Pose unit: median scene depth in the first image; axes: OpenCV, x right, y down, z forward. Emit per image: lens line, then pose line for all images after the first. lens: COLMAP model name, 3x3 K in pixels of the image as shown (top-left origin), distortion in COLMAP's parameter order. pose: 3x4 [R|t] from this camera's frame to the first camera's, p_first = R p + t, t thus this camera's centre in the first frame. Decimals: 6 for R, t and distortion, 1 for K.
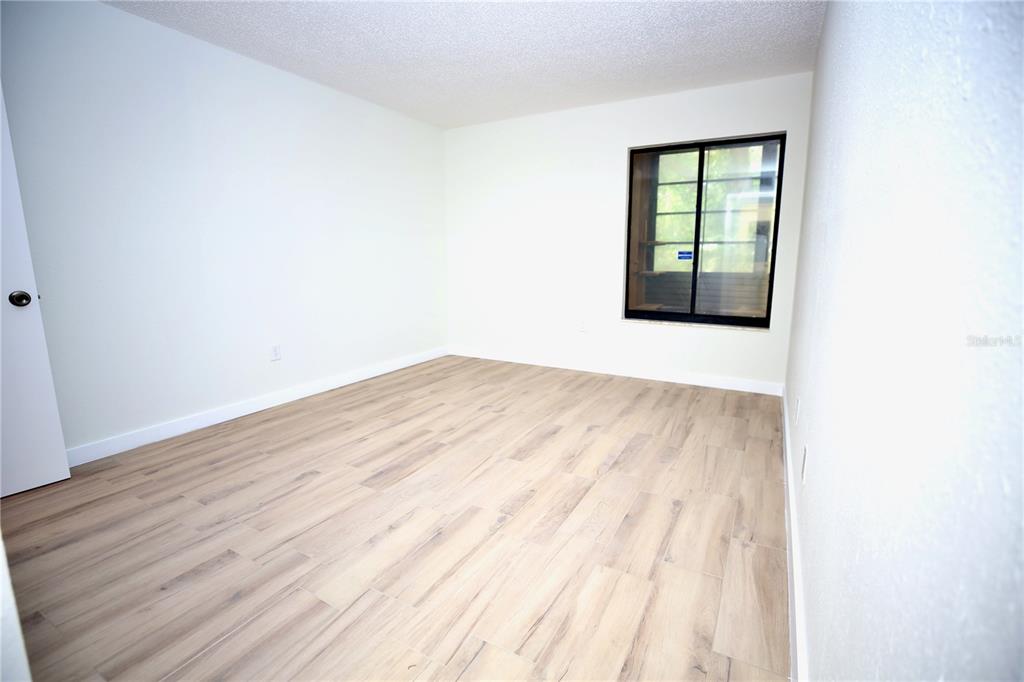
lens RADIAL K [[464.8, 0, 511.7], [0, 464.8, 338.4], [0, 0, 1]] dist [-0.045636, 0.013073]
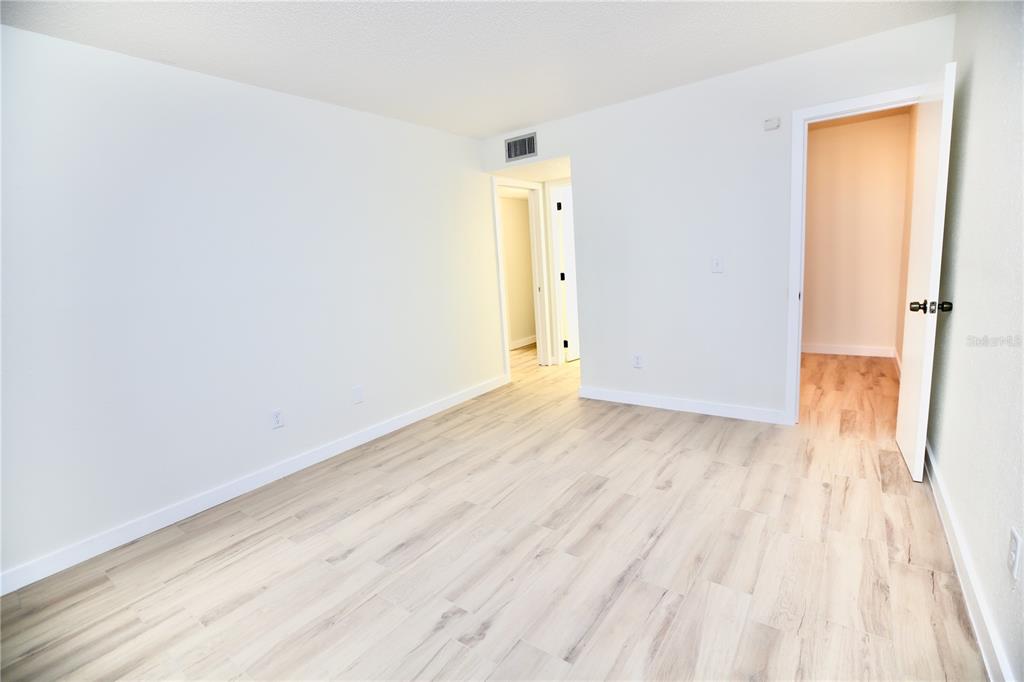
lens RADIAL K [[464.8, 0, 511.7], [0, 464.8, 338.4], [0, 0, 1]] dist [-0.045636, 0.013073]
pose [[-0.989571, 0.047528, 0.135981, -0.242496], [0.090624, 0.939187, 0.331232, -0.407400], [-0.111969, 0.340101, -0.933699, 1.872273]]
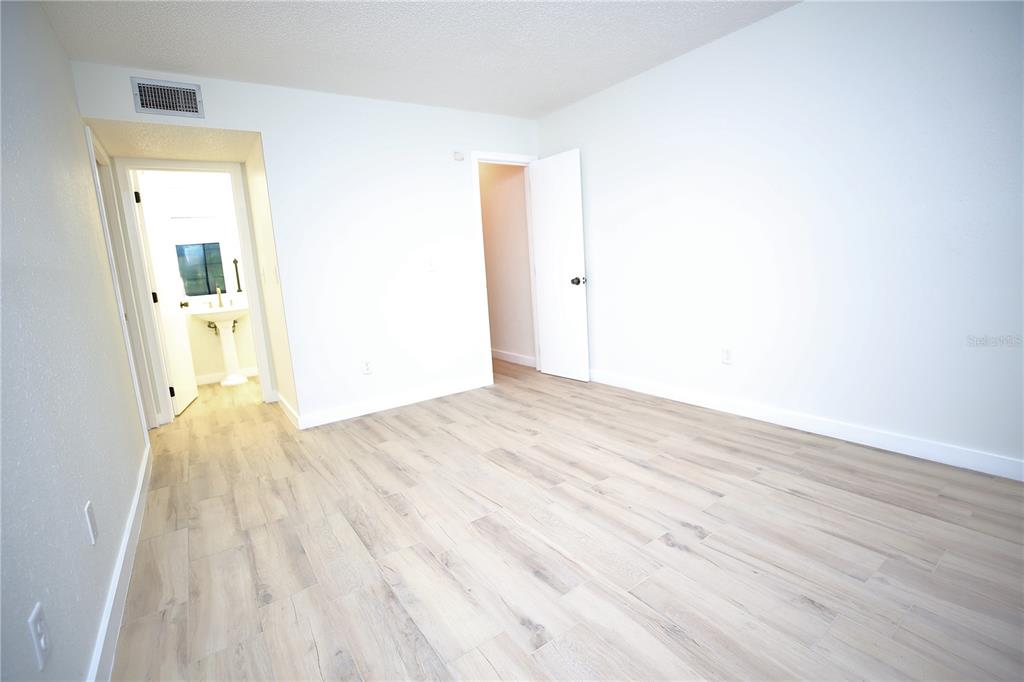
lens RADIAL K [[464.8, 0, 511.7], [0, 464.8, 338.4], [0, 0, 1]] dist [-0.045636, 0.013073]
pose [[-0.430527, 0.177431, -0.884966, 0.677011], [-0.087515, 0.967661, 0.236586, -0.258435], [0.898325, 0.179304, -0.401077, 1.379913]]
